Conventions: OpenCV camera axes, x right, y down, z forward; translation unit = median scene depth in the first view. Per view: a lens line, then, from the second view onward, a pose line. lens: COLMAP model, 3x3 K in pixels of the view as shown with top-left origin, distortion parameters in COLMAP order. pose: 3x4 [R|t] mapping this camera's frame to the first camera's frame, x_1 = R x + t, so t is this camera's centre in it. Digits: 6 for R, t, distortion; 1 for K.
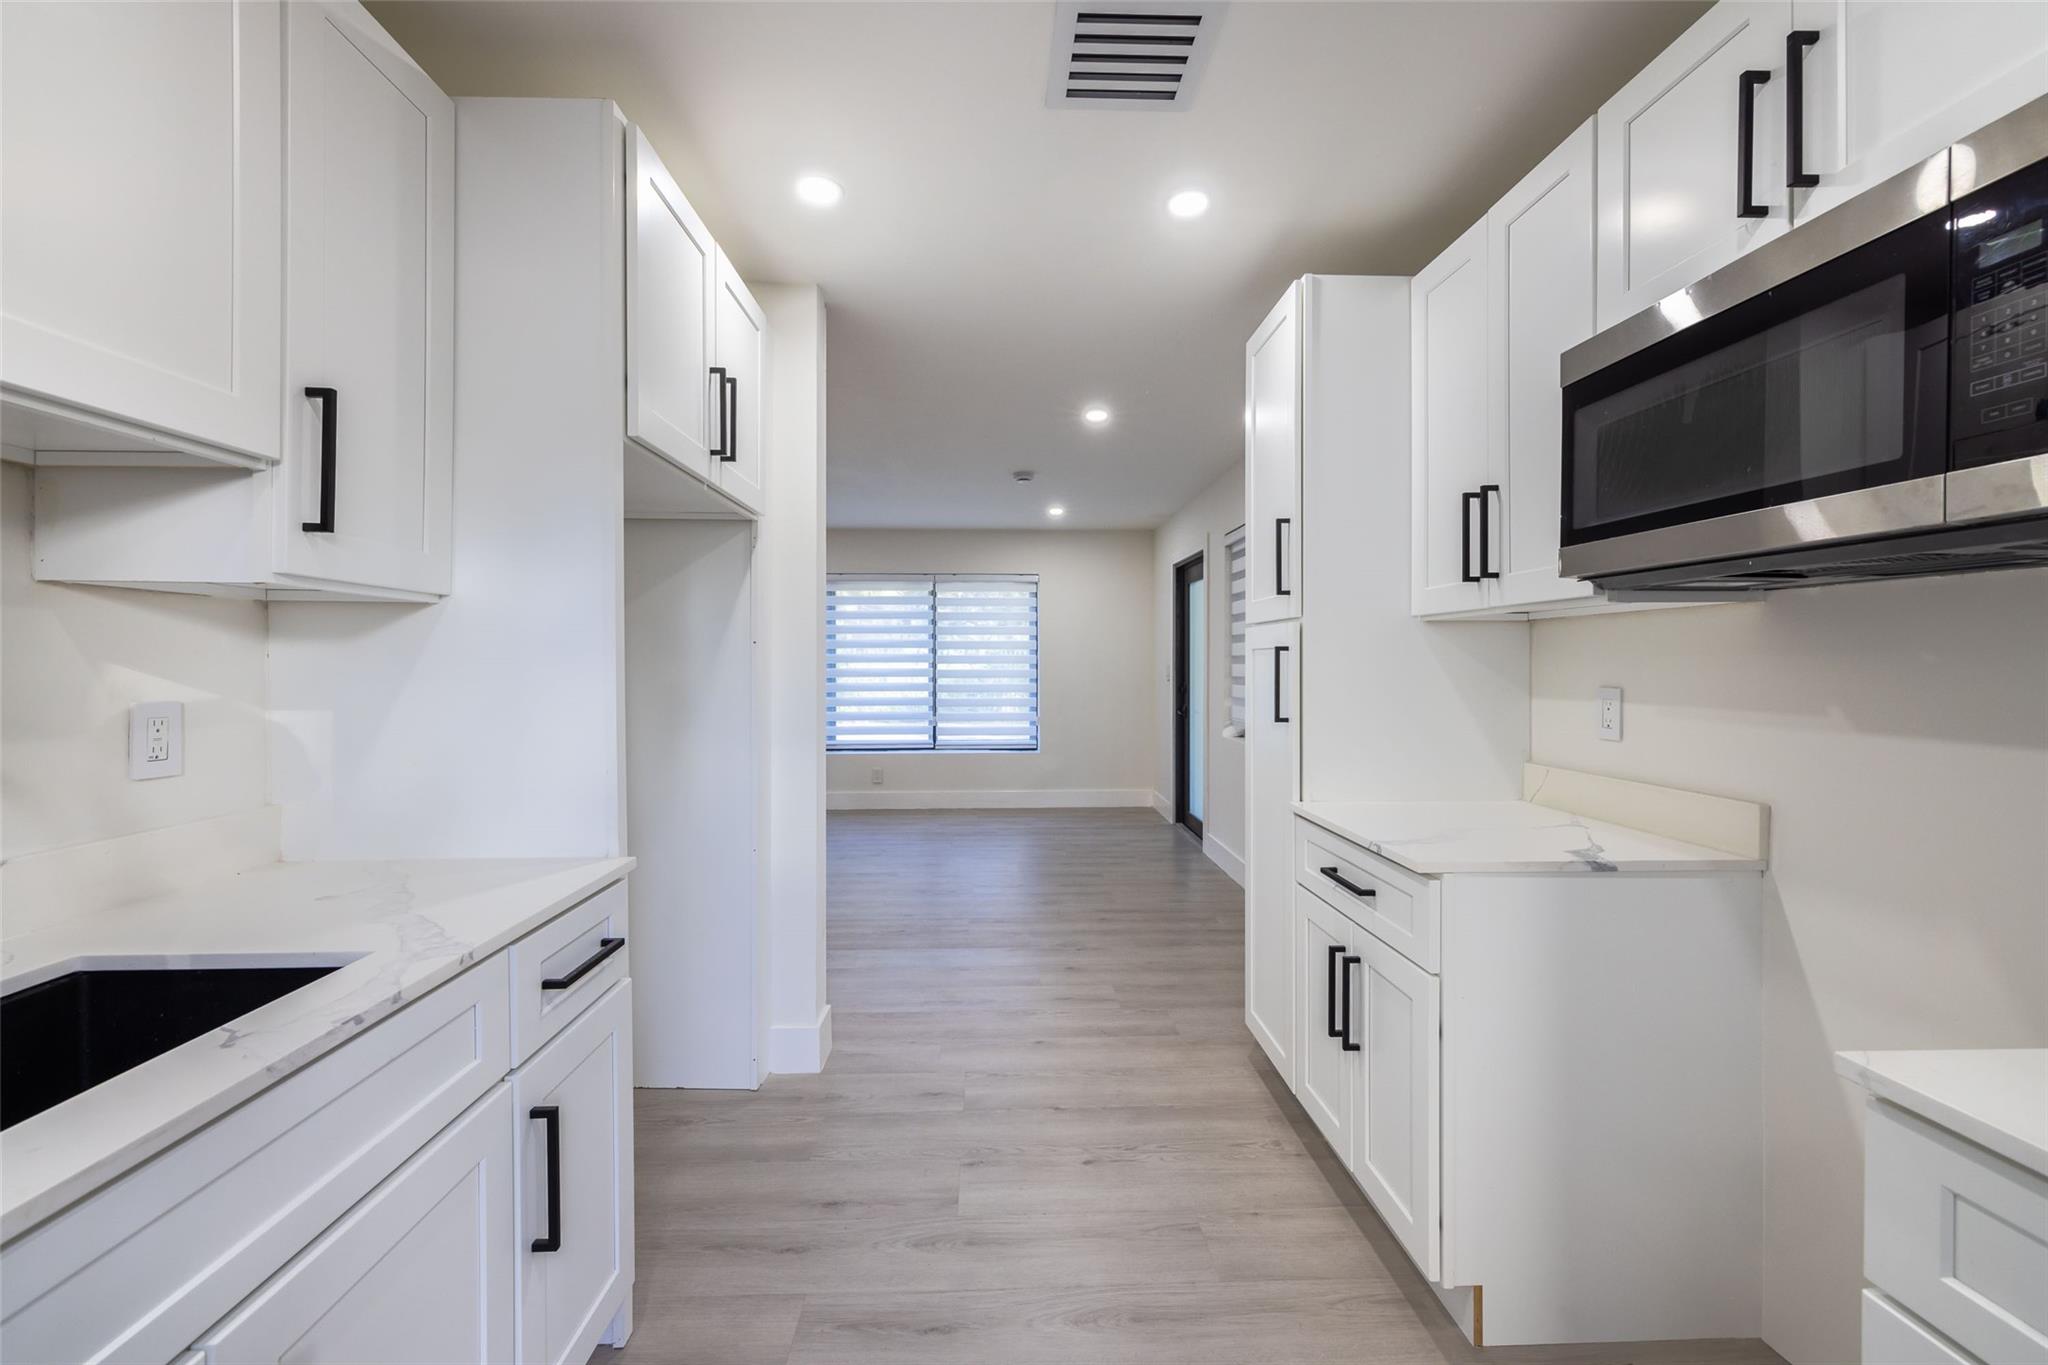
lens RADIAL K [[847.3, 0, 1022.0], [0, 847.3, 672.9], [0, 0, 1]] dist [-0.001123, -0.000024]
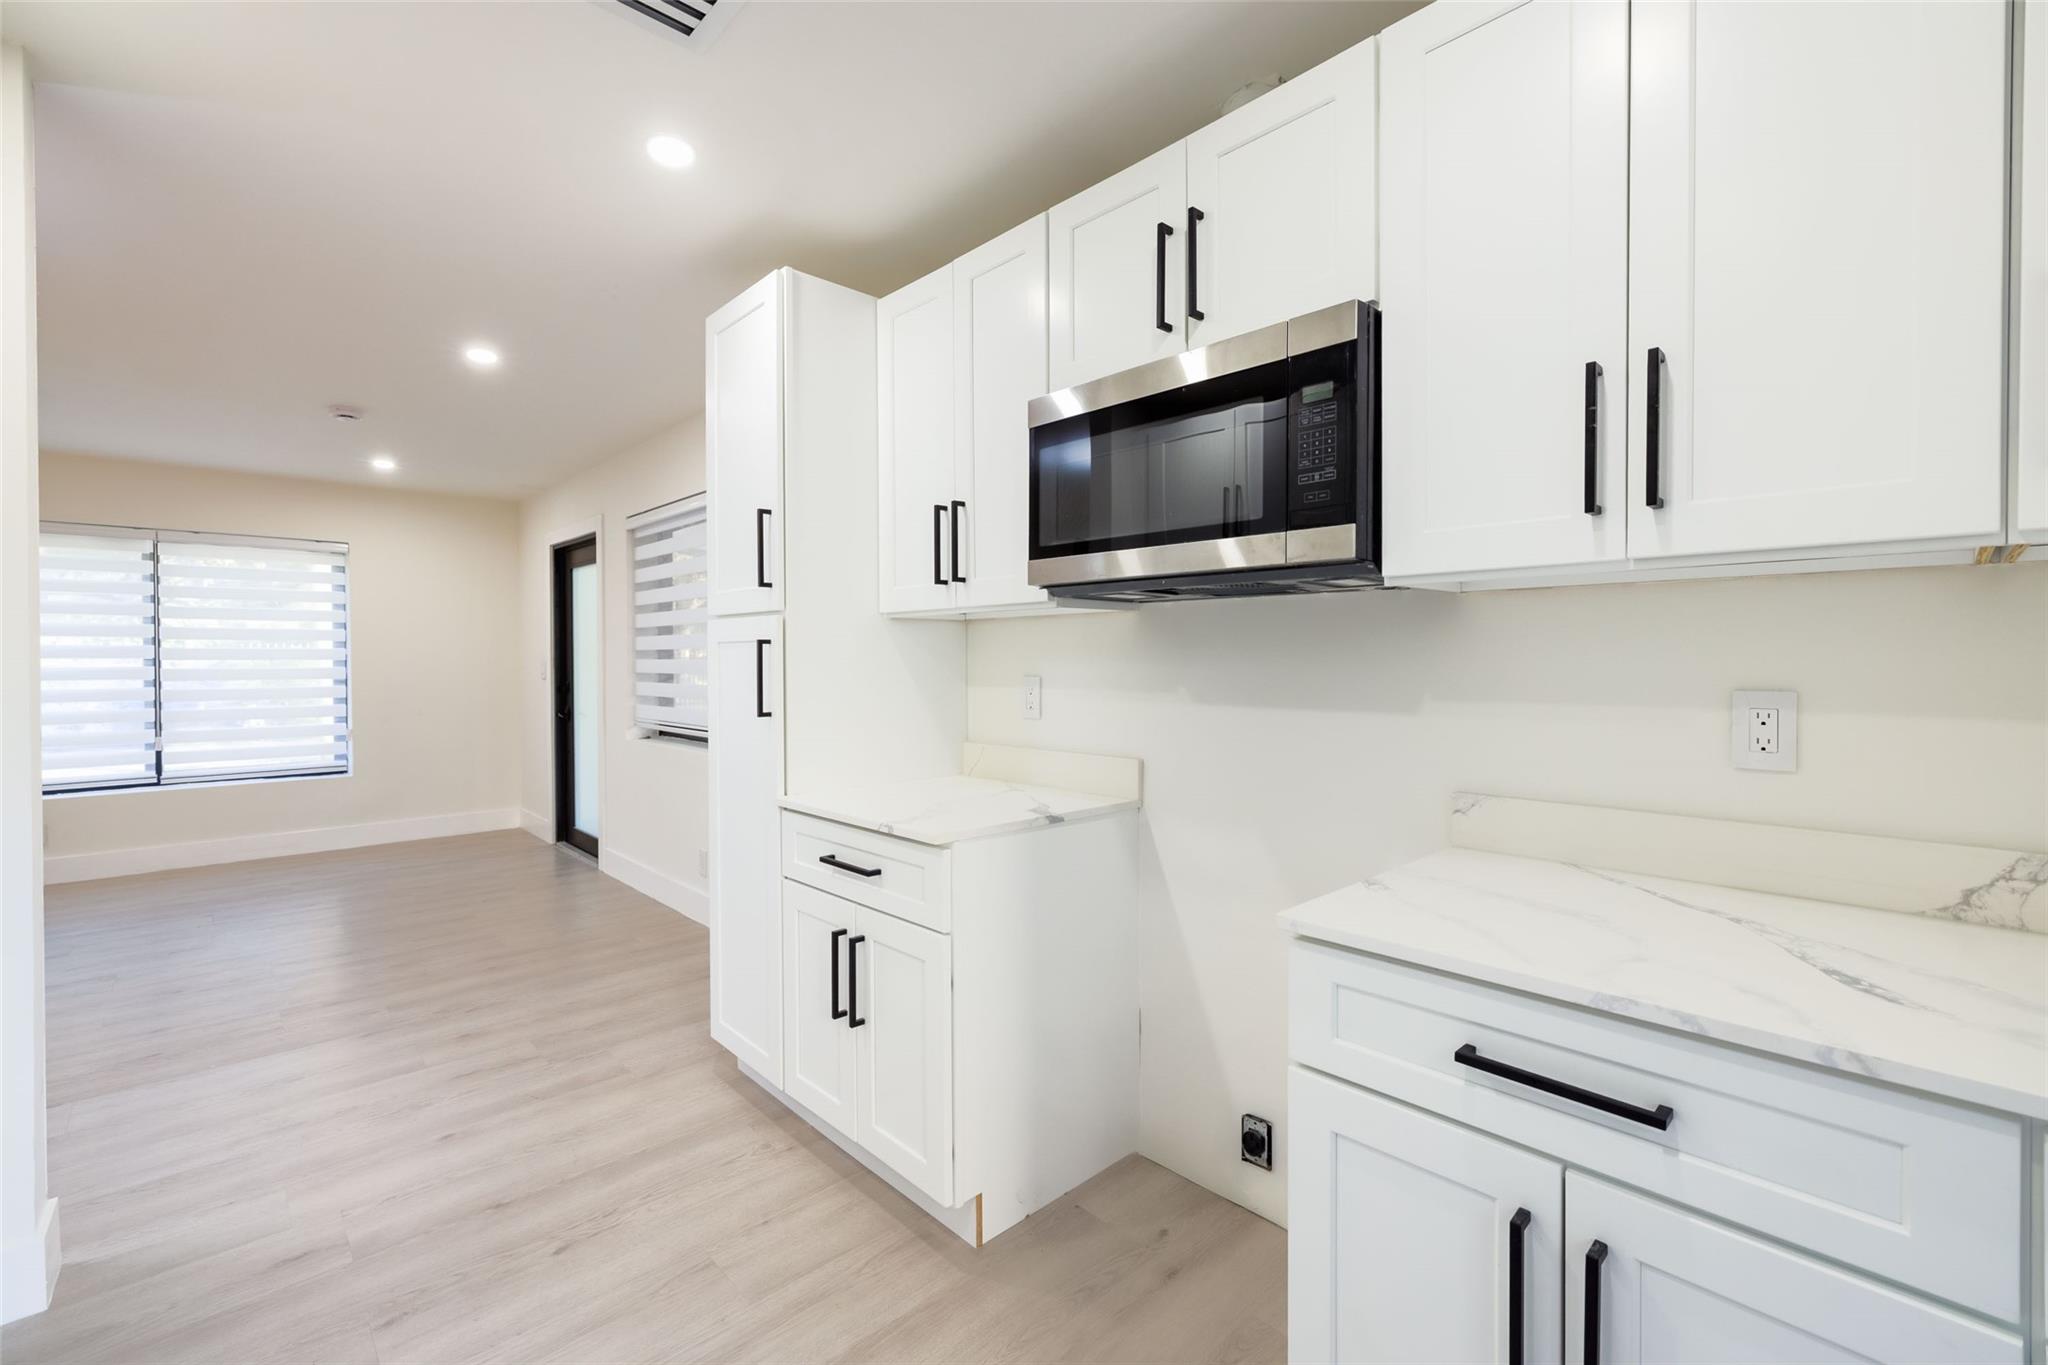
lens RADIAL K [[864.2, 0, 1022.1], [0, 864.2, 672.4], [0, 0, 1]] dist [-0.002108, 0.000184]
pose [[0.753388, -0.011849, 0.657469, -0.127424], [0.009524, 0.999929, 0.007108, 0.002428], [-0.657507, 0.000906, 0.753448, 0.050692]]
